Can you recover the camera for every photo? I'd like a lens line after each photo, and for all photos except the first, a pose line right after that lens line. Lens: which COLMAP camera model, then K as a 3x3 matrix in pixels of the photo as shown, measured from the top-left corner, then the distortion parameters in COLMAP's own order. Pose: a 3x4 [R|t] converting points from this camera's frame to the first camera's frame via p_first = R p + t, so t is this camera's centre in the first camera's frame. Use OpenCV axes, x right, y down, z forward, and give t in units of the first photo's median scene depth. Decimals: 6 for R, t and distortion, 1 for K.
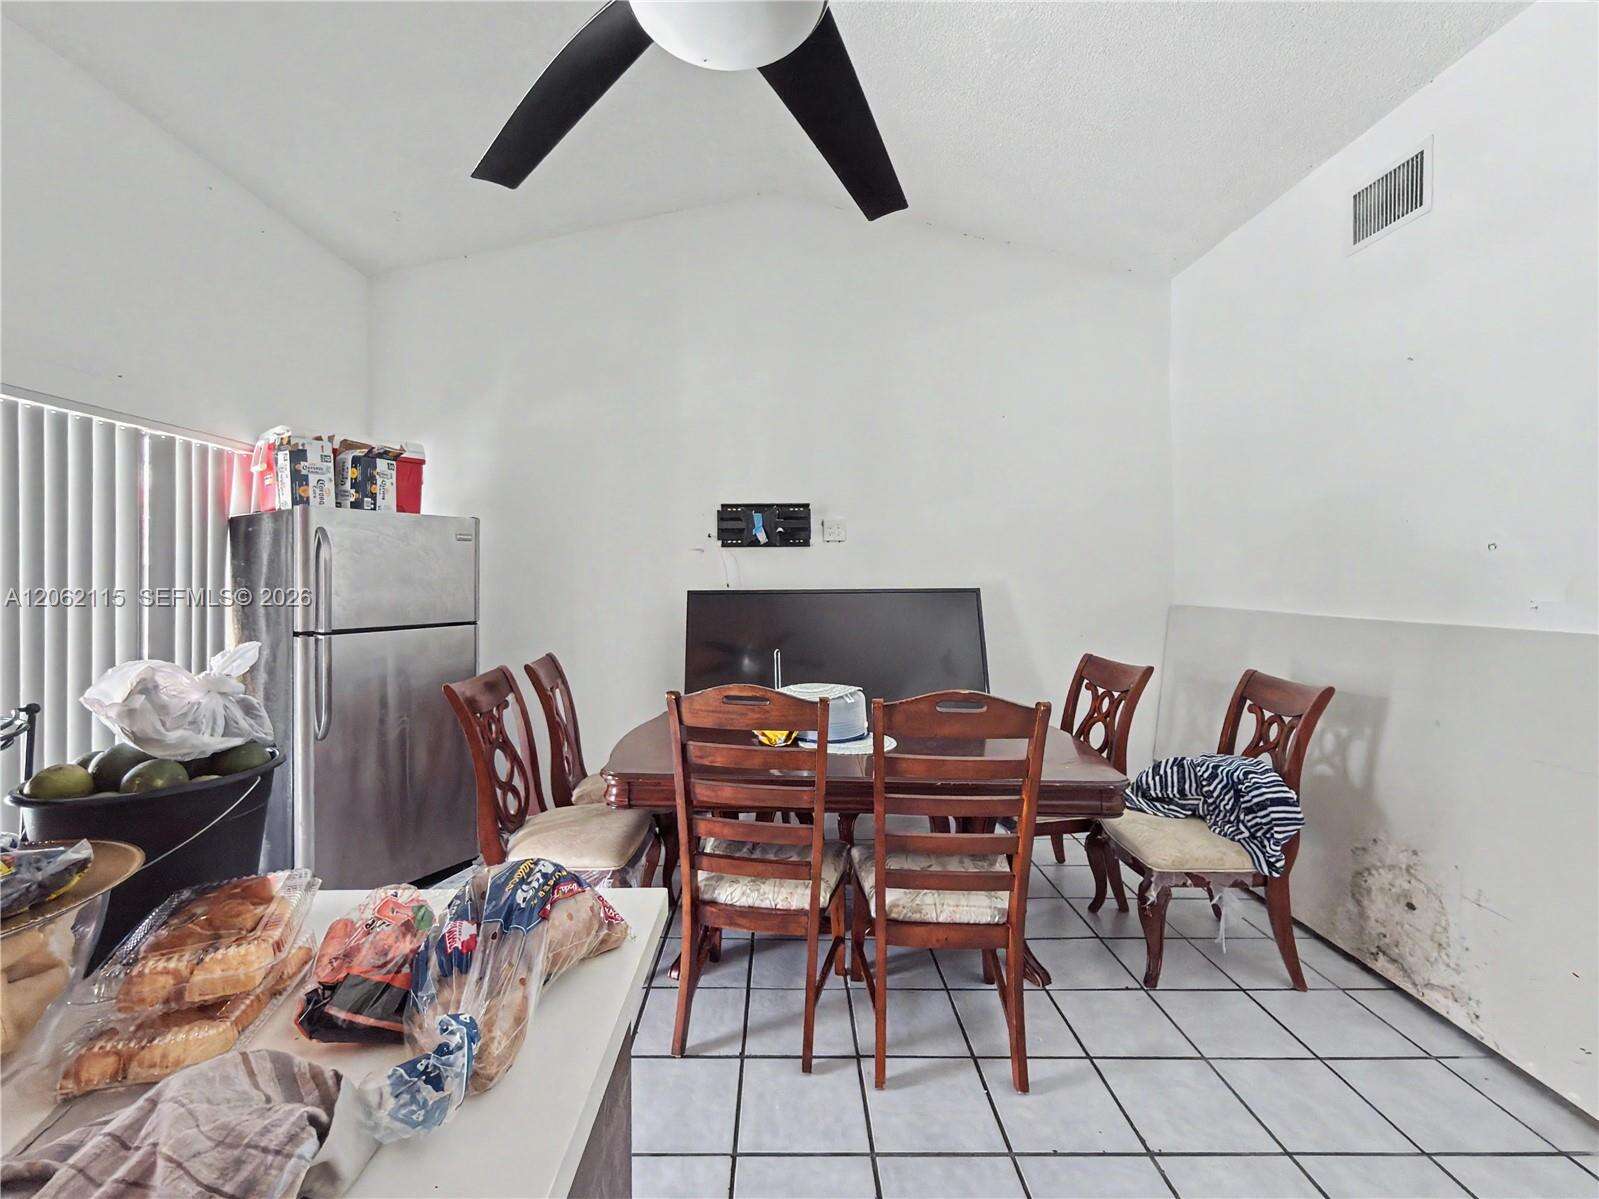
lens RADIAL K [[703.4, 0, 805.9], [0, 703.4, 584.2], [0, 0, 1]] dist [-0.013188, -0.000207]
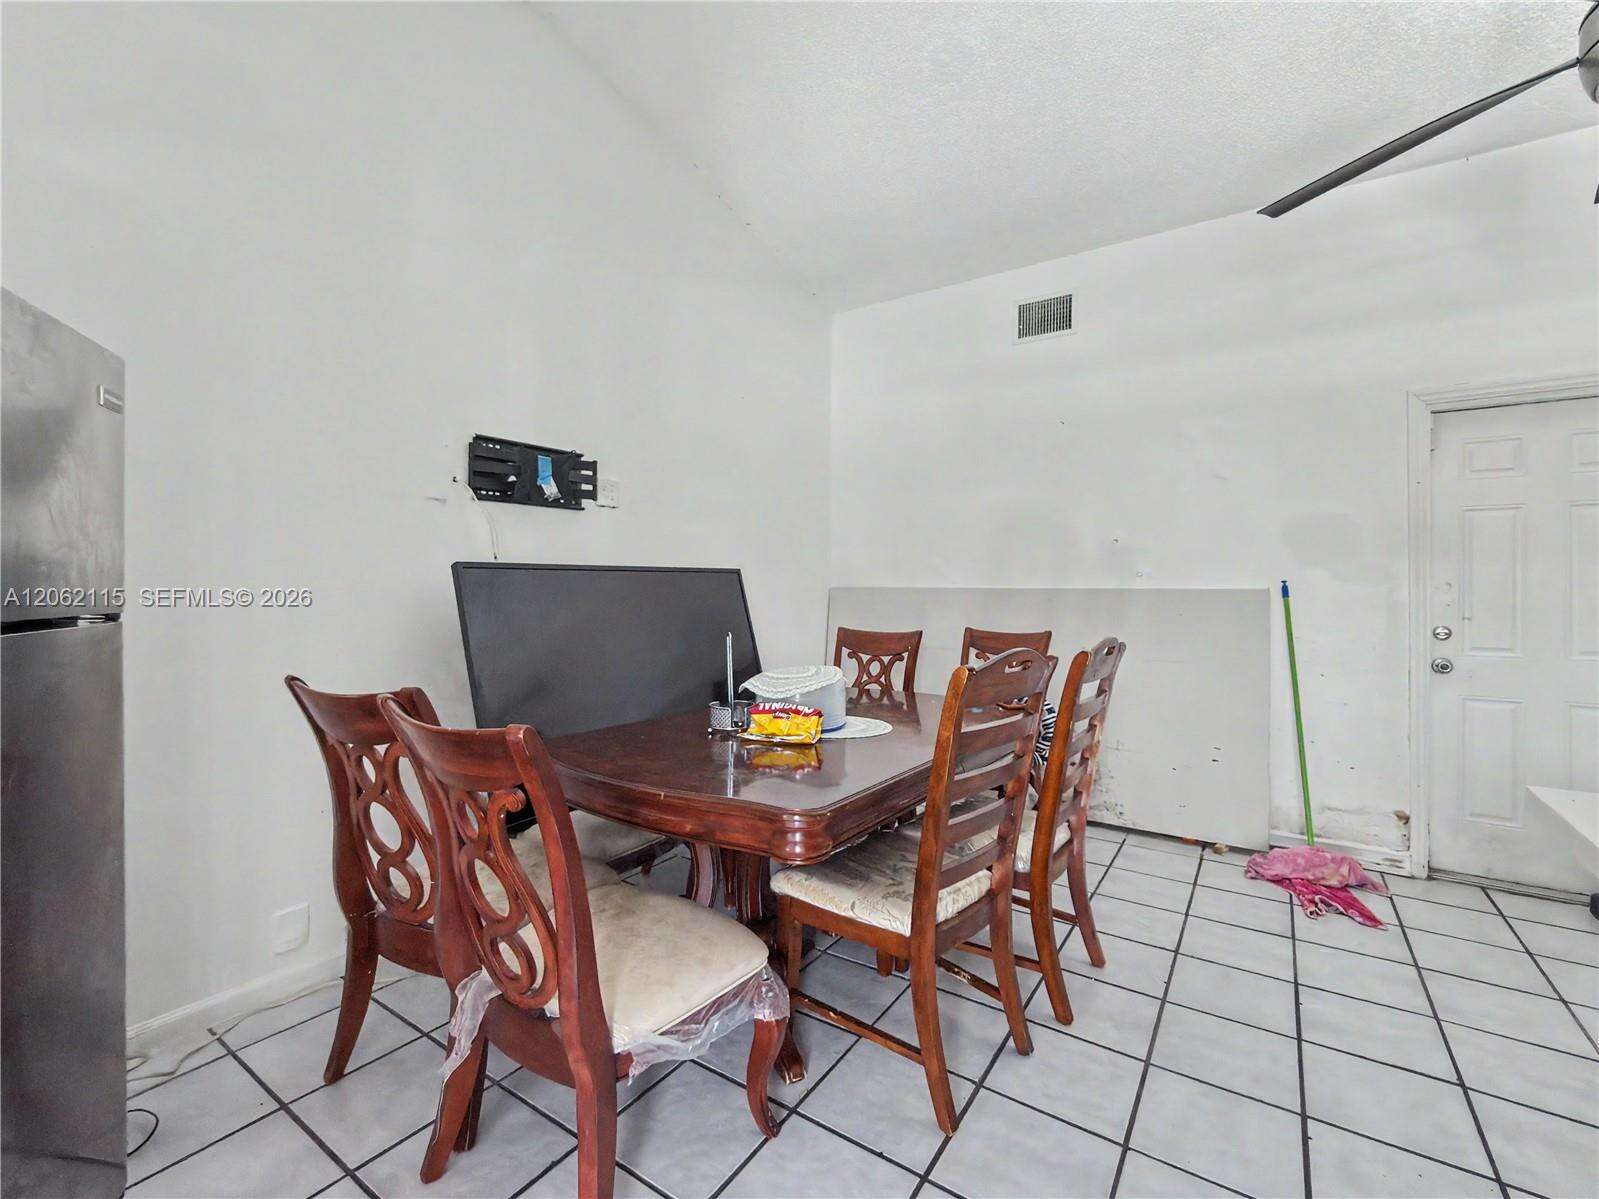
lens RADIAL K [[703.4, 0, 805.9], [0, 703.4, 584.2], [0, 0, 1]] dist [-0.013188, -0.000207]
pose [[0.556734, 0.003095, 0.830685, -0.513911], [0.008426, 0.999921, -0.009373, 0.037556], [-0.830648, 0.012217, 0.556664, 0.385911]]
